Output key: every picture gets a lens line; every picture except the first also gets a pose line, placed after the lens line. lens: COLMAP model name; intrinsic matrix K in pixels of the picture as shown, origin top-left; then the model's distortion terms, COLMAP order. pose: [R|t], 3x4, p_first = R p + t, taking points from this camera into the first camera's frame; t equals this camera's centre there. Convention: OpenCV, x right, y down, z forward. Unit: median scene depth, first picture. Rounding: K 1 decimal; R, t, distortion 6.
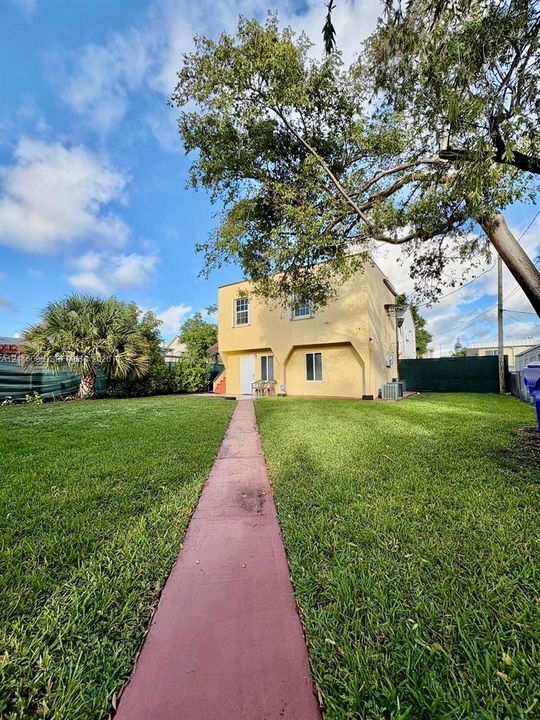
lens RADIAL K [[287.2, 0, 268.6], [0, 287.2, 361.3], [0, 0, 1]] dist [-0.004496, 0.000329]
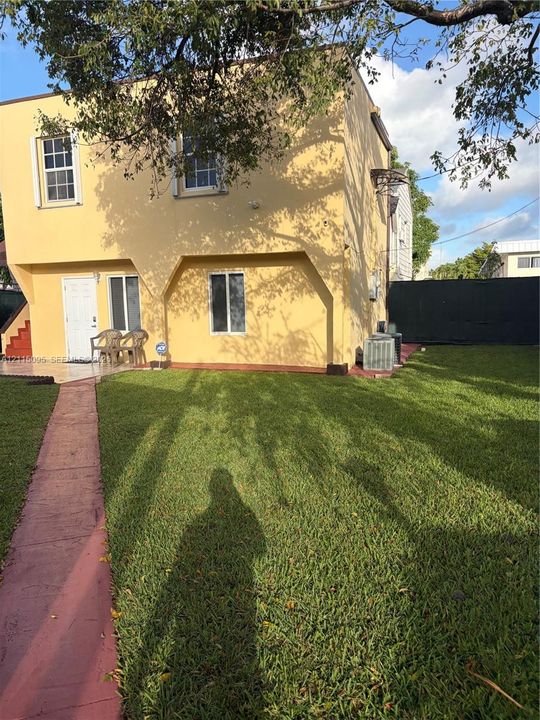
lens RADIAL K [[543.0, 0, 260.2], [0, 543.0, 372.9], [0, 0, 1]] dist [0.034608, -0.045338]
pose [[0.974070, -0.036108, 0.223349, 0.008252], [-0.006572, 0.982251, 0.187458, -0.038851], [-0.226153, -0.184065, 0.956543, 0.127194]]
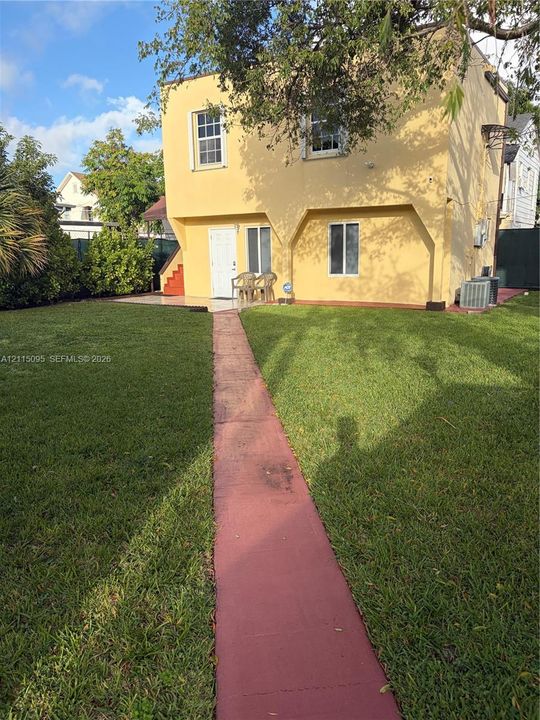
lens RADIAL K [[543.0, 0, 268.9], [0, 543.0, 367.7], [0, 0, 1]] dist [0.034608, -0.045338]
pose [[0.999563, -0.010508, 0.027639, -0.020692], [0.002835, 0.964477, 0.264150, -0.042020], [-0.029433, -0.263957, 0.964085, -0.077605]]
